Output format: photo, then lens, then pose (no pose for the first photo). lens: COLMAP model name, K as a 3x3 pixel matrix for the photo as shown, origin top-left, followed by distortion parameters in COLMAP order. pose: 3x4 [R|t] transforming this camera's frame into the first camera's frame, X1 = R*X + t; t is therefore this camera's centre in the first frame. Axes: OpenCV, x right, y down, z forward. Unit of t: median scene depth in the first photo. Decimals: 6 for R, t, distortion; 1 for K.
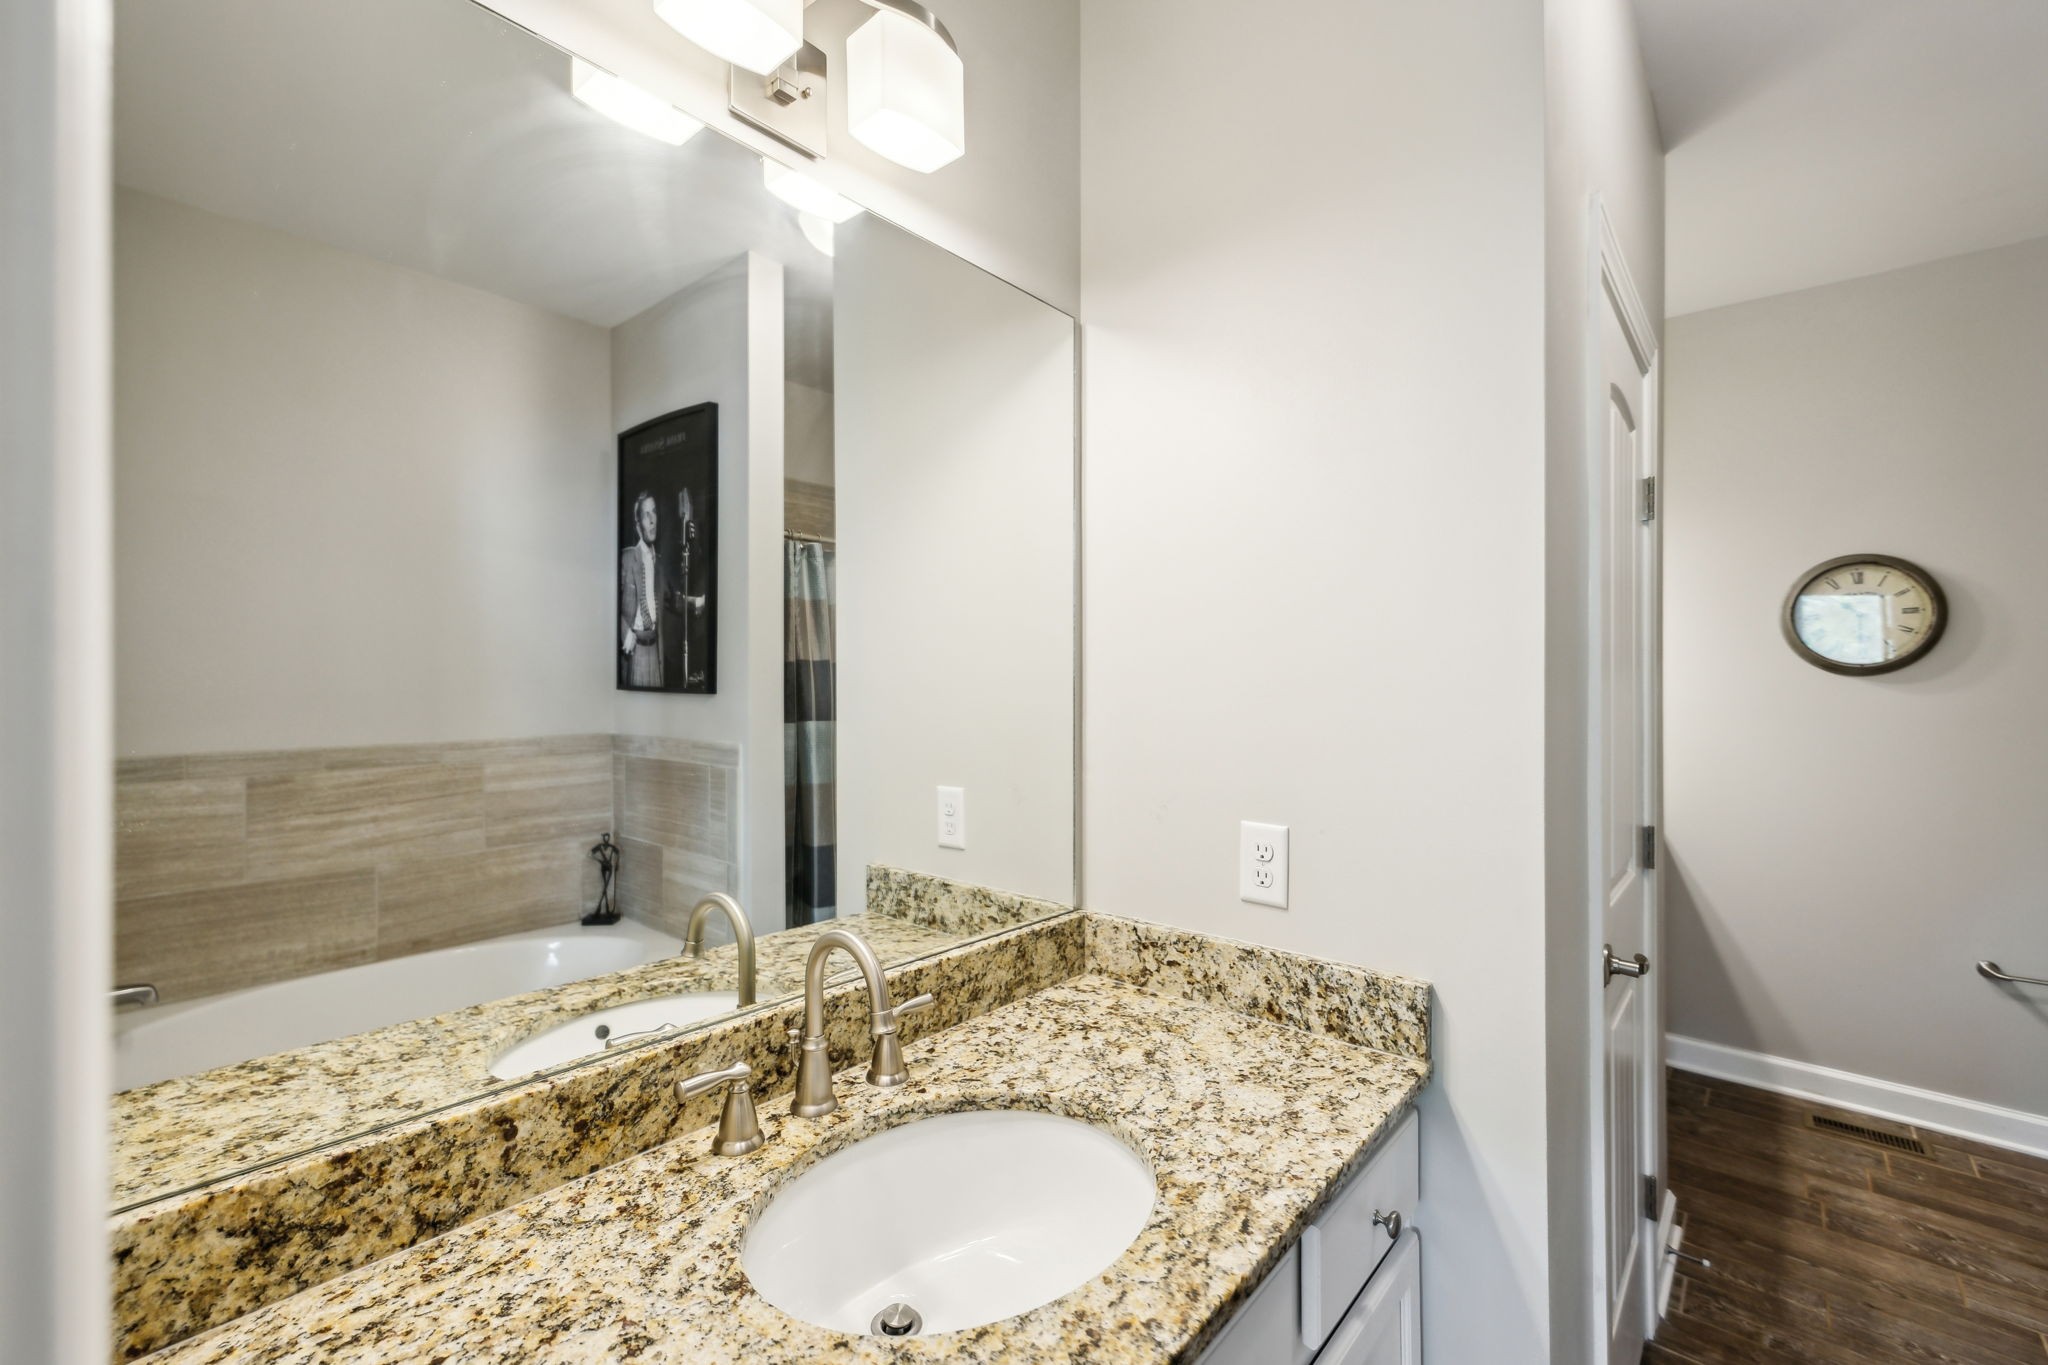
lens RADIAL K [[867.5, 0, 1030.0], [0, 867.5, 671.8], [0, 0, 1]] dist [0.009813, -0.000481]
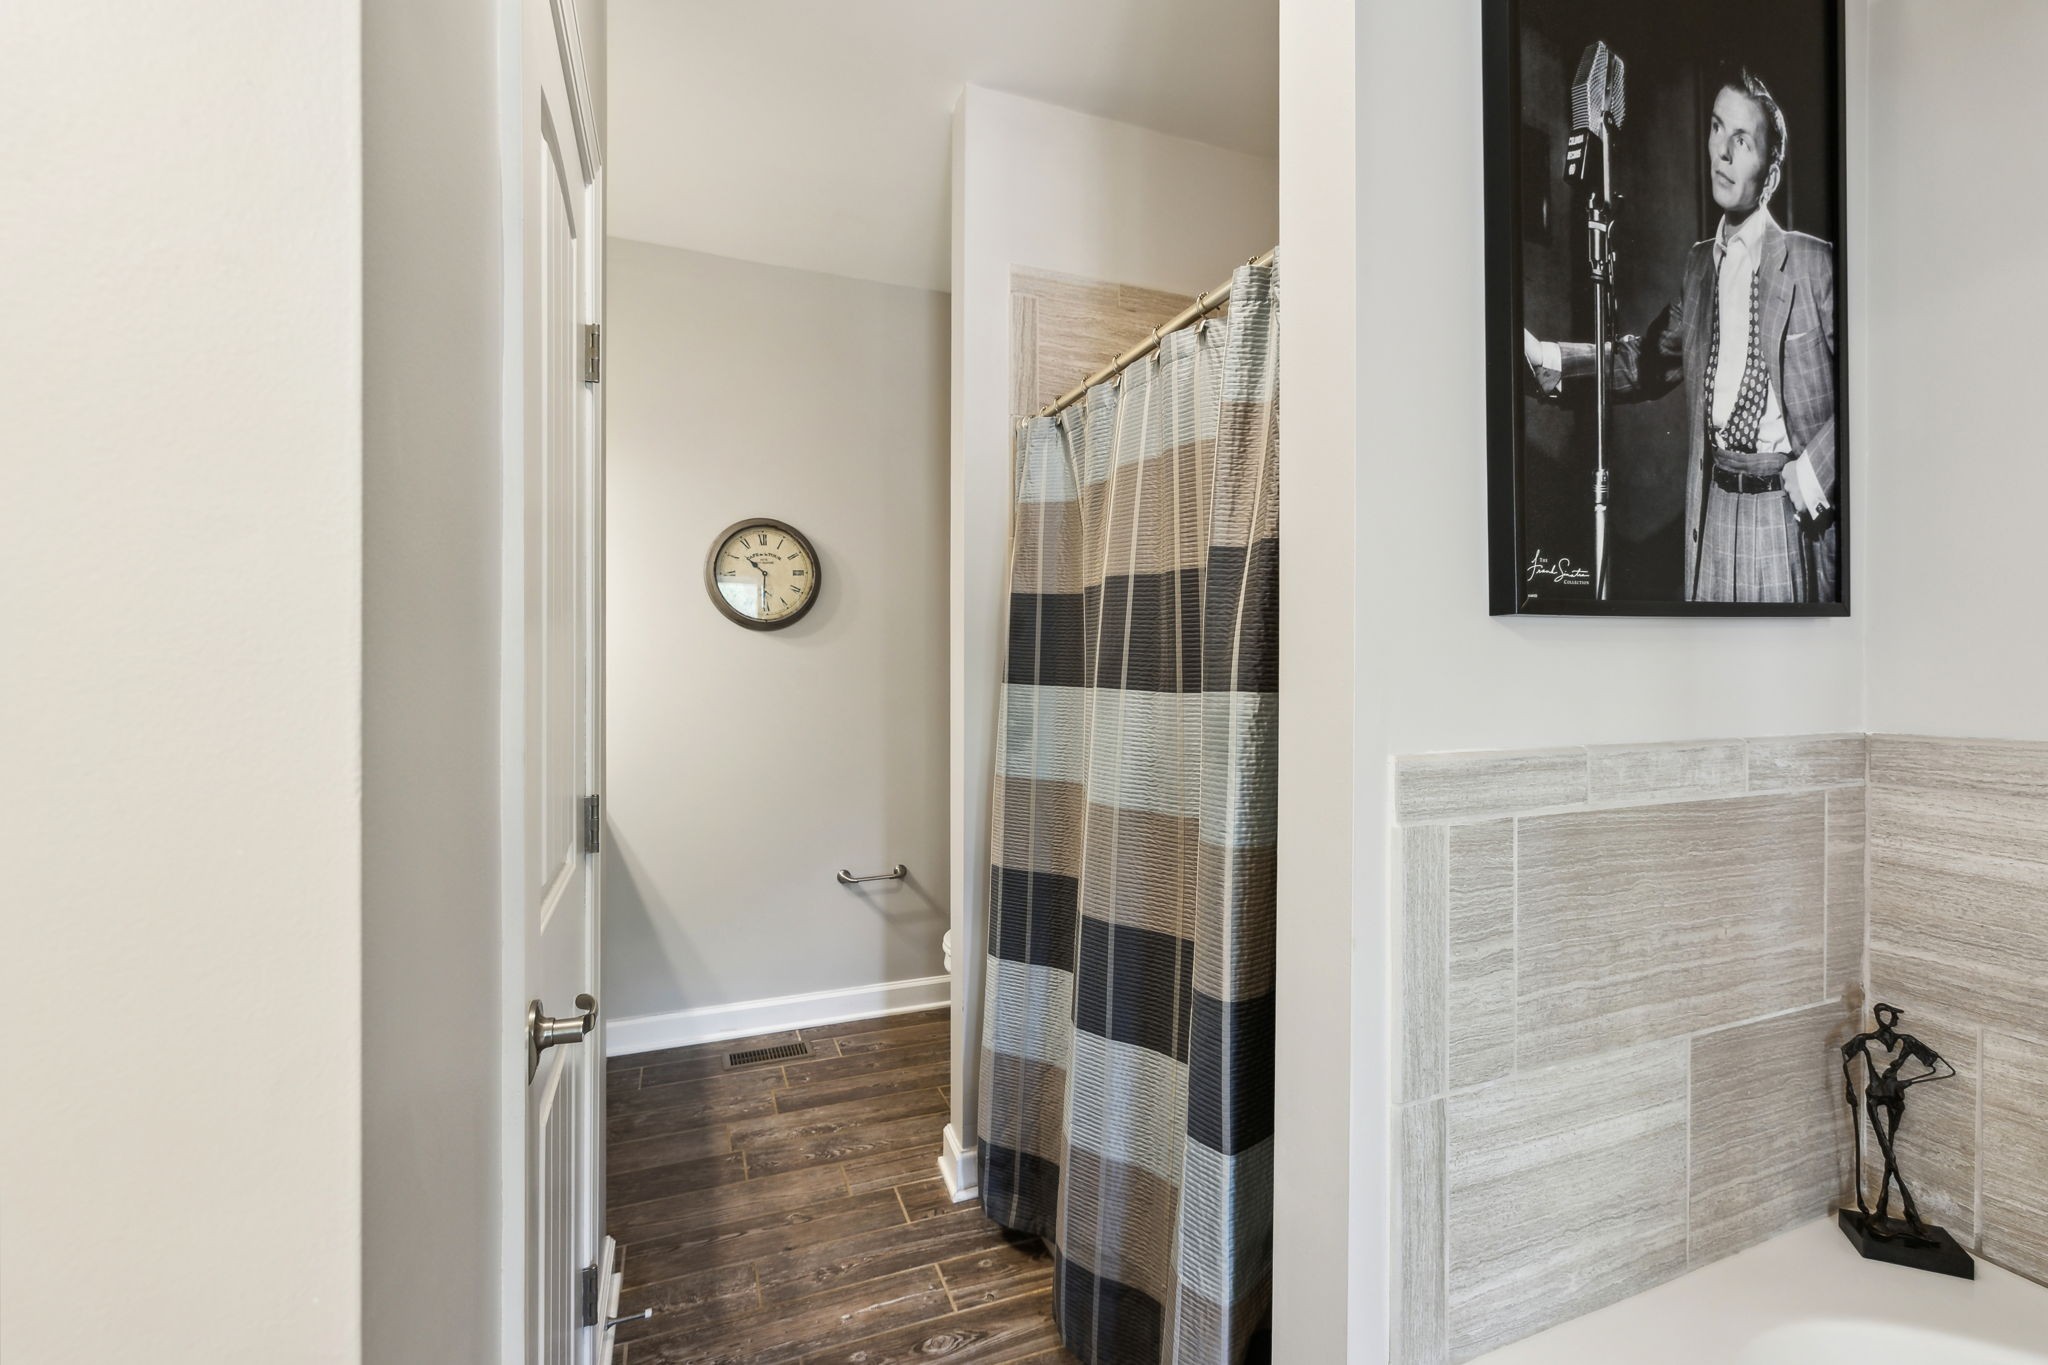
lens RADIAL K [[867.5, 0, 1030.9], [0, 867.5, 660.6], [0, 0, 1]] dist [0.009813, -0.000481]
pose [[0.457940, -0.001193, 0.888983, 0.176741], [-0.001823, 0.999996, 0.002281, 0.047209], [-0.888981, -0.002665, 0.457935, 0.261135]]
